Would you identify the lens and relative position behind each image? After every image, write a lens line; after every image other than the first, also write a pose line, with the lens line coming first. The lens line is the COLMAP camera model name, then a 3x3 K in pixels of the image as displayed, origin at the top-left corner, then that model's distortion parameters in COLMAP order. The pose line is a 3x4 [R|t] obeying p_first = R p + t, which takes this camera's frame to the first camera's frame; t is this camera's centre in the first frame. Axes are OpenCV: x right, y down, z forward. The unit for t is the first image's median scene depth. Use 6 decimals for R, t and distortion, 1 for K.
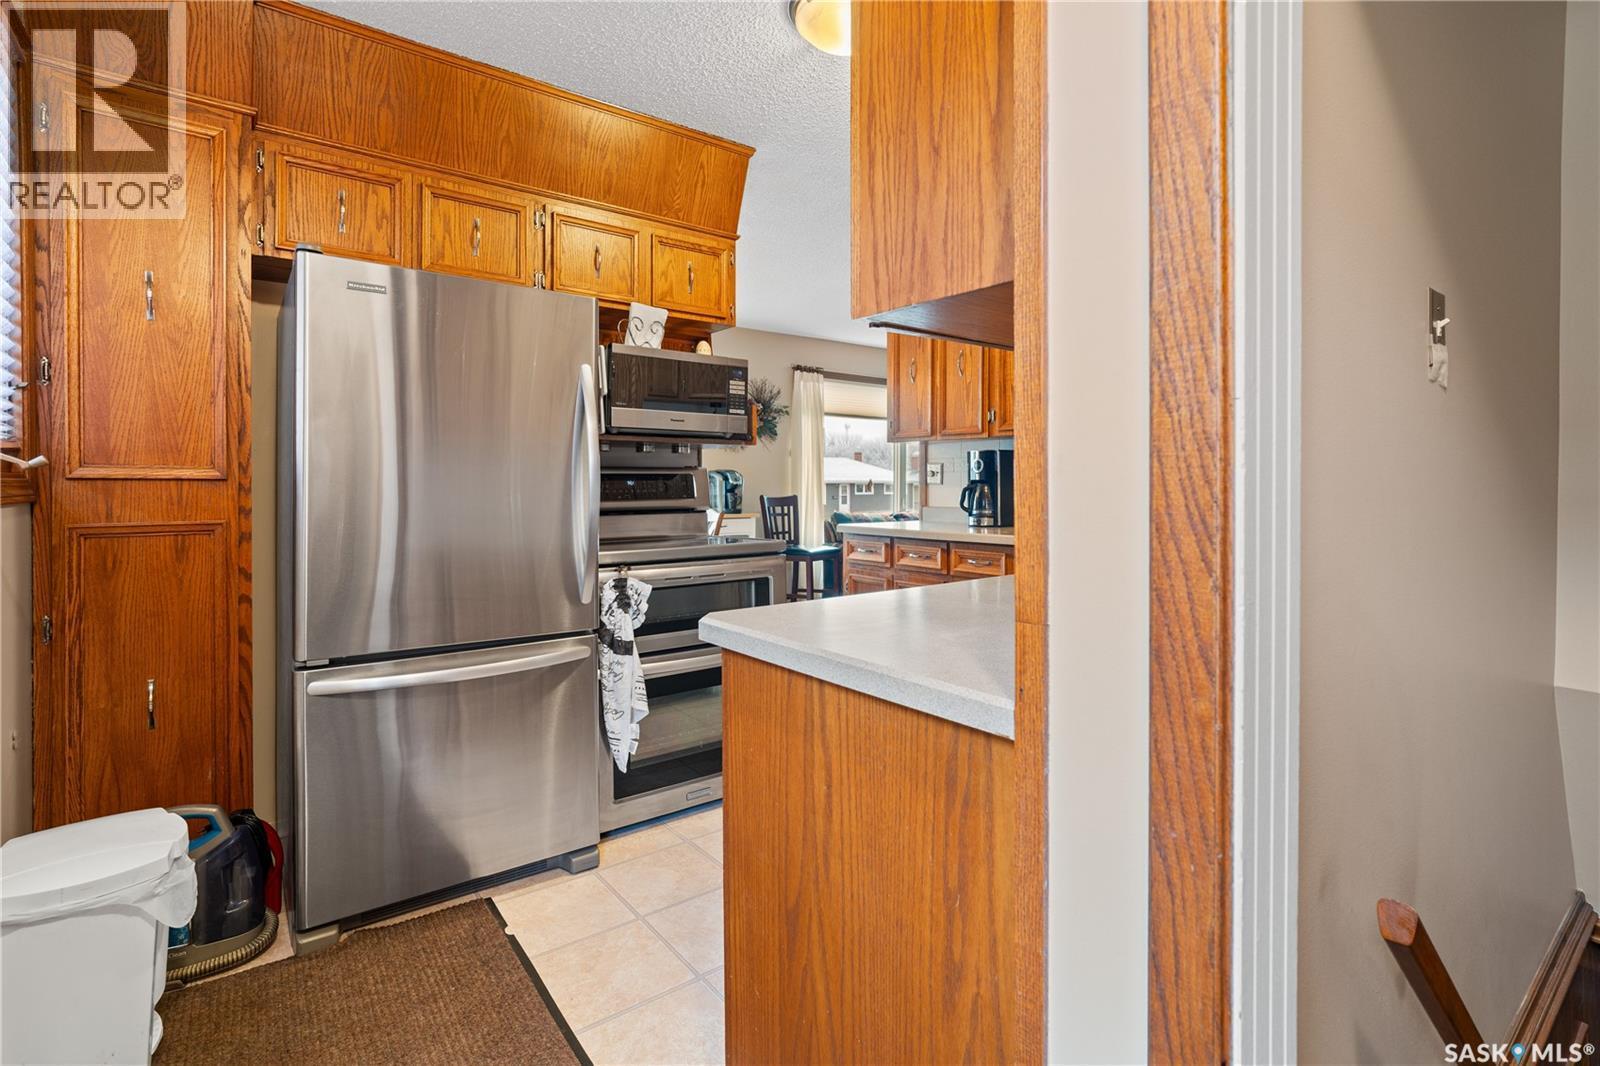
lens RADIAL K [[773.1, 0, 813.4], [0, 773.1, 493.8], [0, 0, 1]] dist [-0.008134, 0.002976]
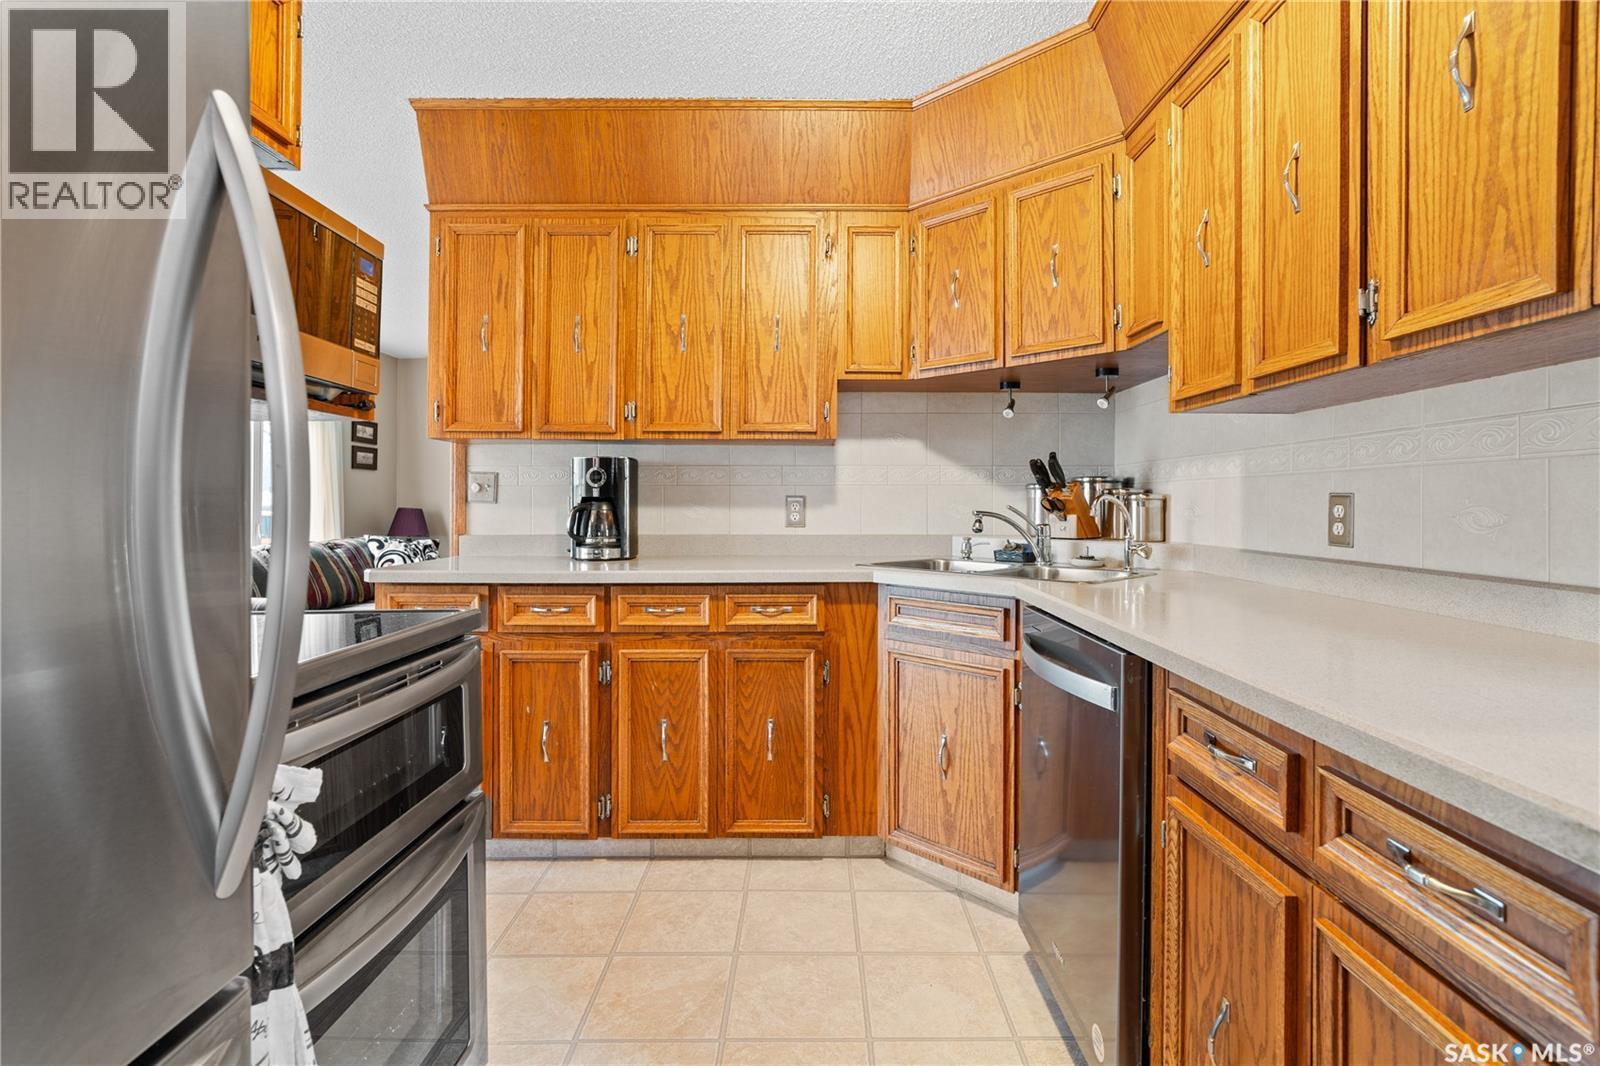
lens RADIAL K [[773.1, 0, 802.7], [0, 773.1, 515.5], [0, 0, 1]] dist [-0.008134, 0.002976]
pose [[0.612059, -0.007398, 0.790777, -0.248273], [0.007087, 0.999967, 0.003870, -0.001882], [-0.790780, 0.003235, 0.612091, 0.397877]]
